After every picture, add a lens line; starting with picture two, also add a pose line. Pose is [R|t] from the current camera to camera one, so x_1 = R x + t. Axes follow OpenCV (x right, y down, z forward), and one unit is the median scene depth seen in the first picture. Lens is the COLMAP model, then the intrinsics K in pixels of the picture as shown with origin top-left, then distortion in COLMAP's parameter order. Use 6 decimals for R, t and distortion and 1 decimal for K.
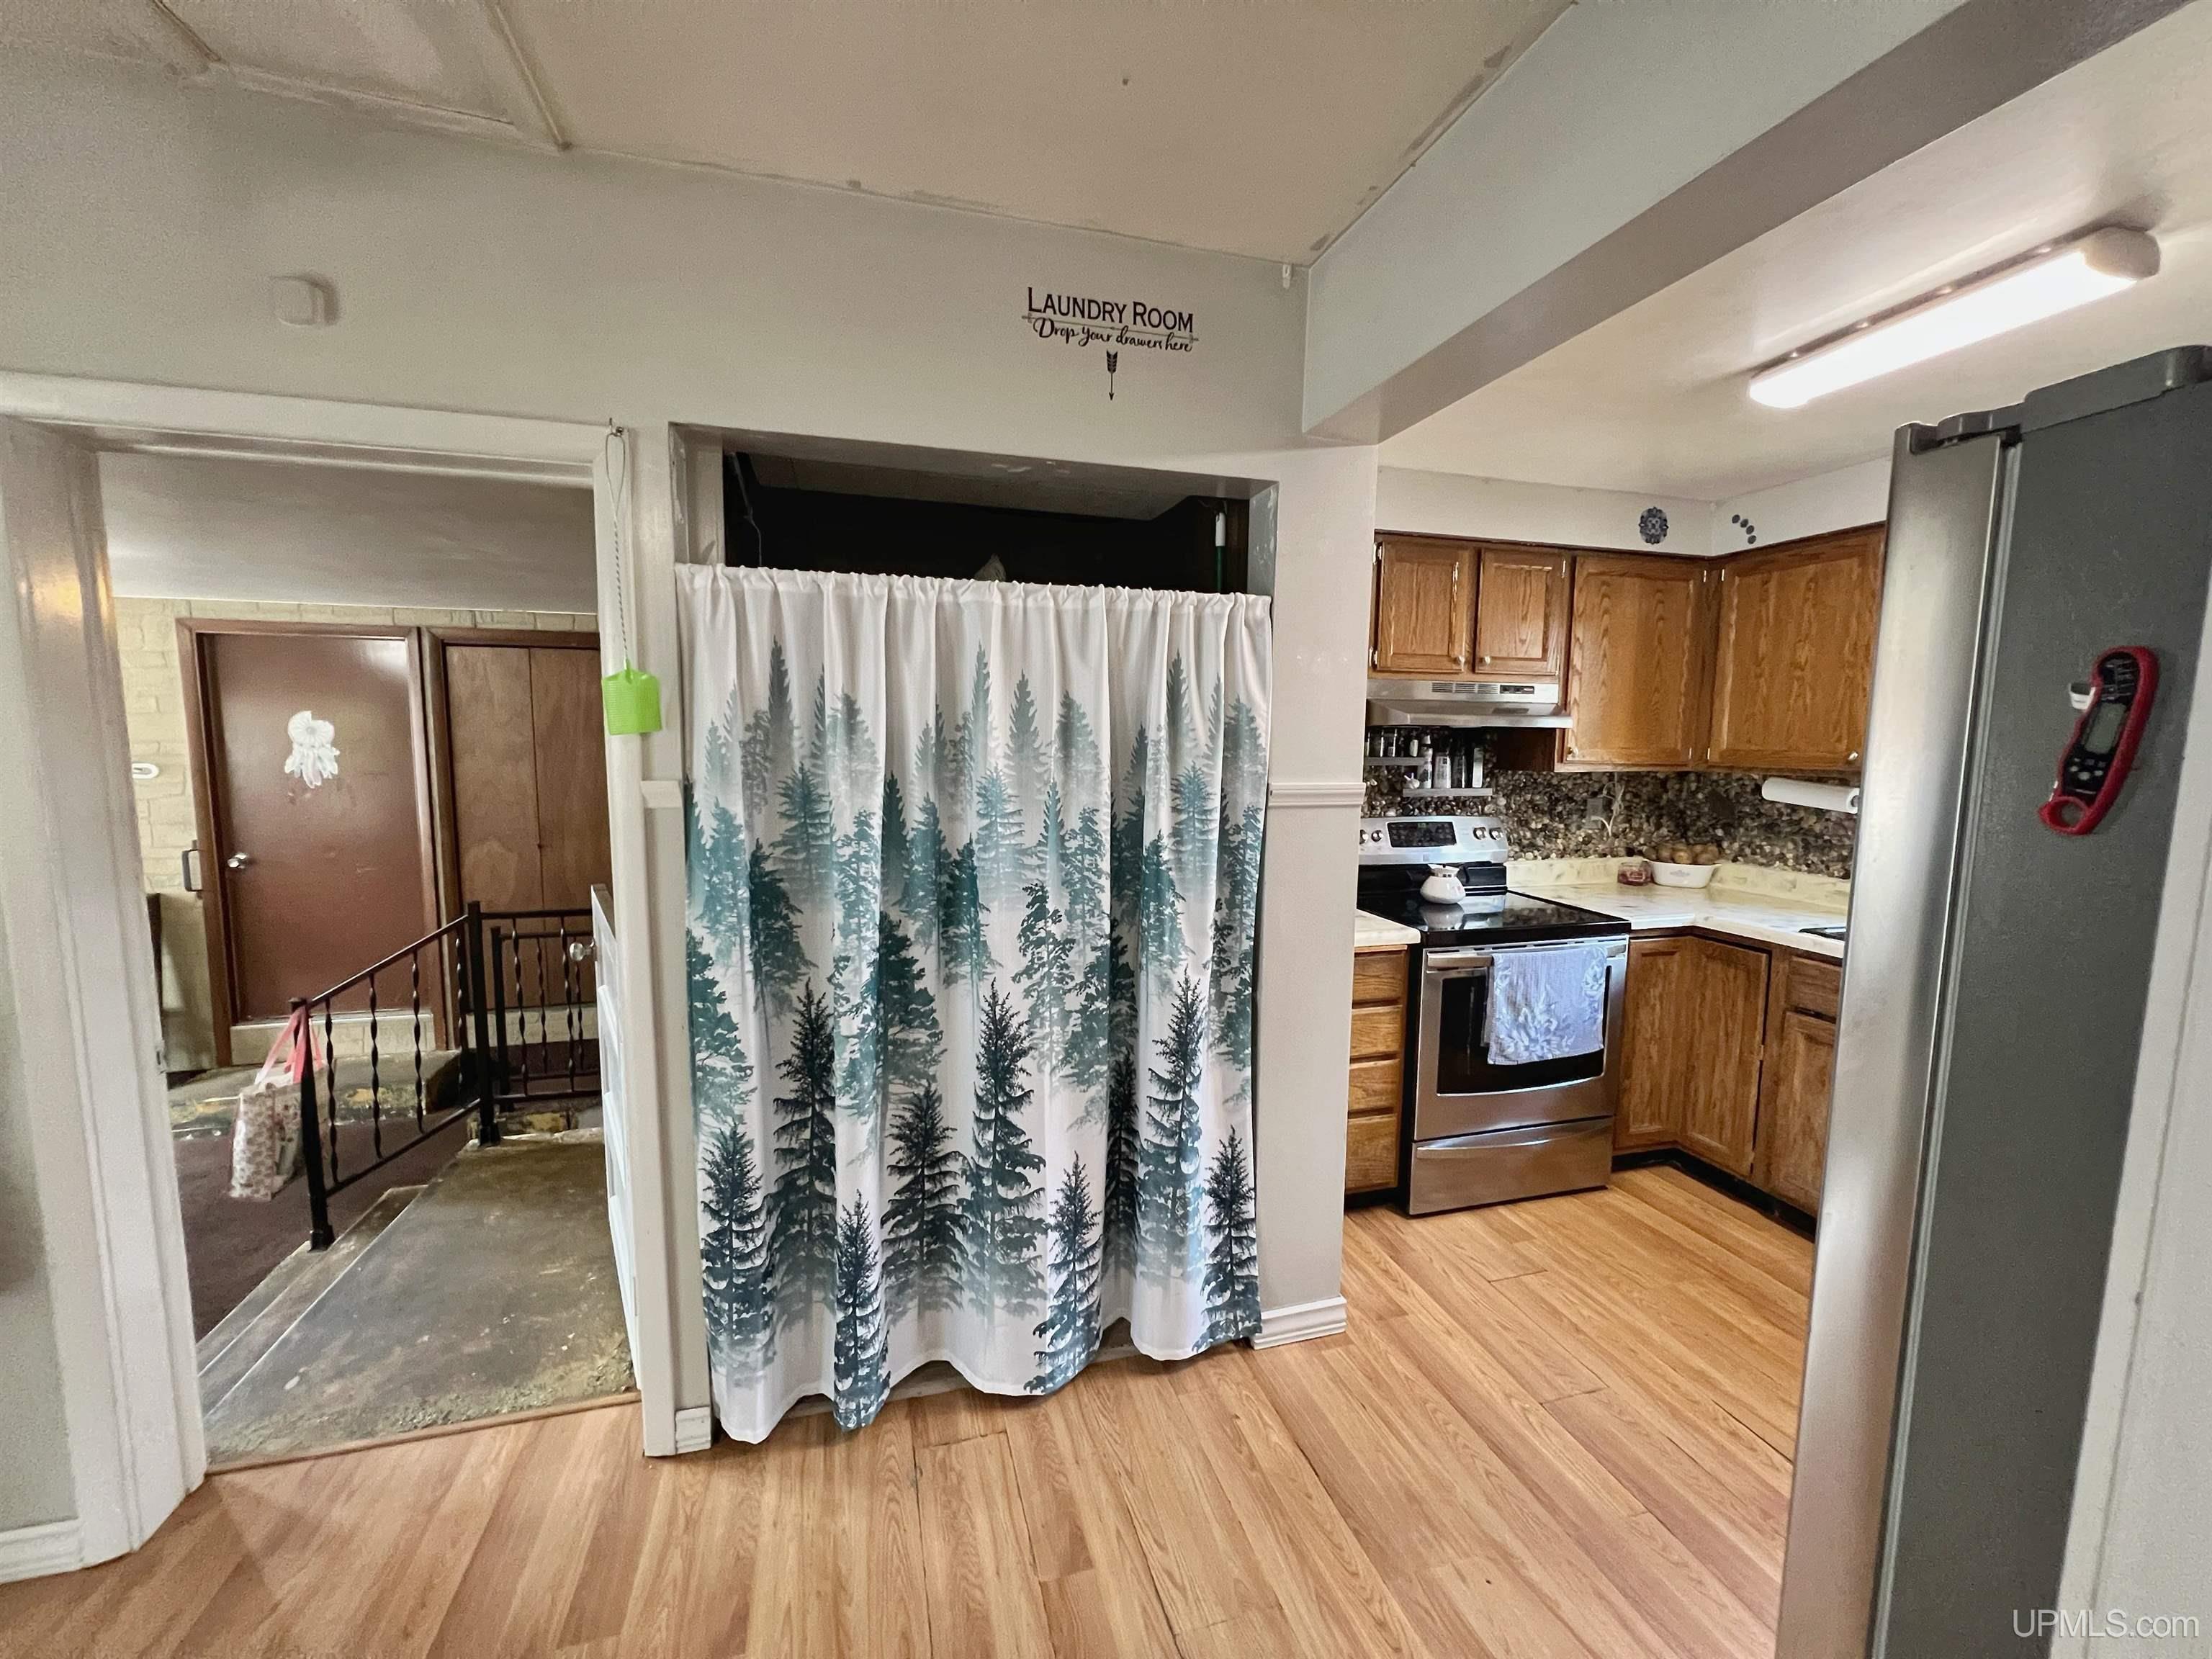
lens RADIAL K [[883.8, 0, 1107.6], [0, 883.8, 829.6], [0, 0, 1]] dist [0.000817, -0.000070]
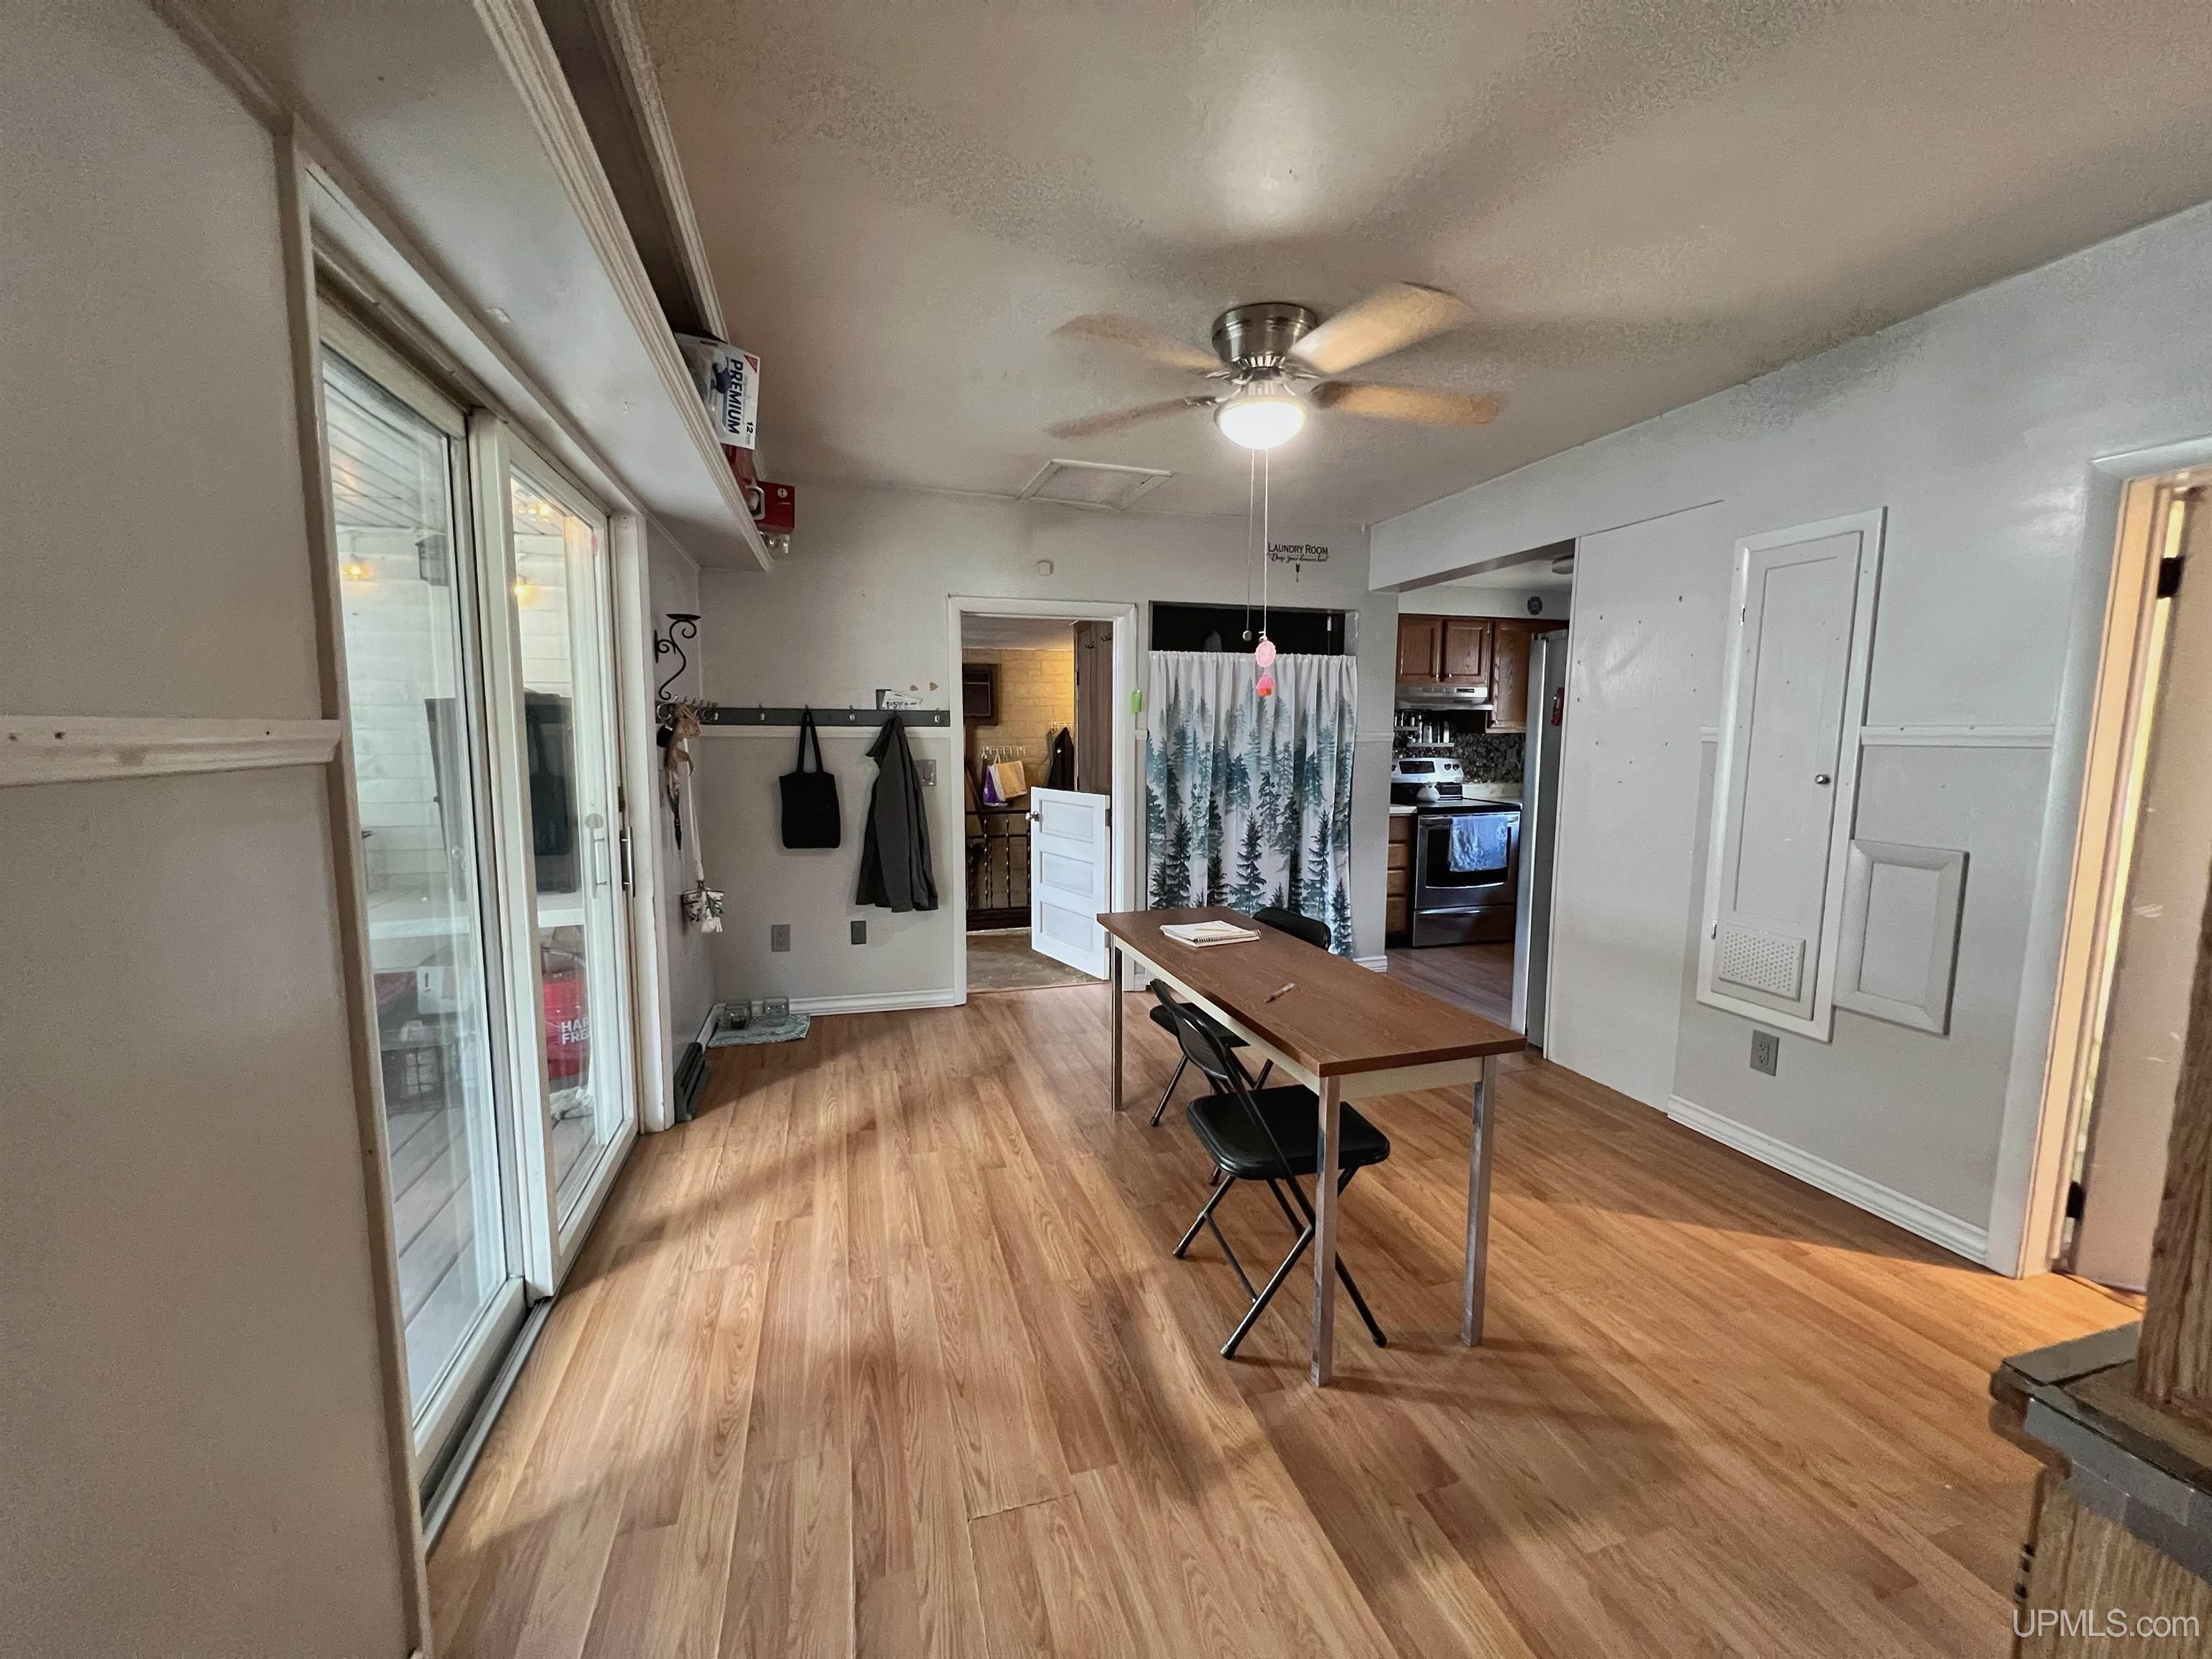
lens RADIAL K [[883.8, 0, 1097.8], [0, 883.8, 828.4], [0, 0, 1]] dist [0.000817, -0.000070]
pose [[0.999951, -0.009767, 0.001574, -0.390272], [0.009760, 0.999942, 0.004562, 0.141739], [-0.001618, -0.004546, 0.999988, -1.047226]]
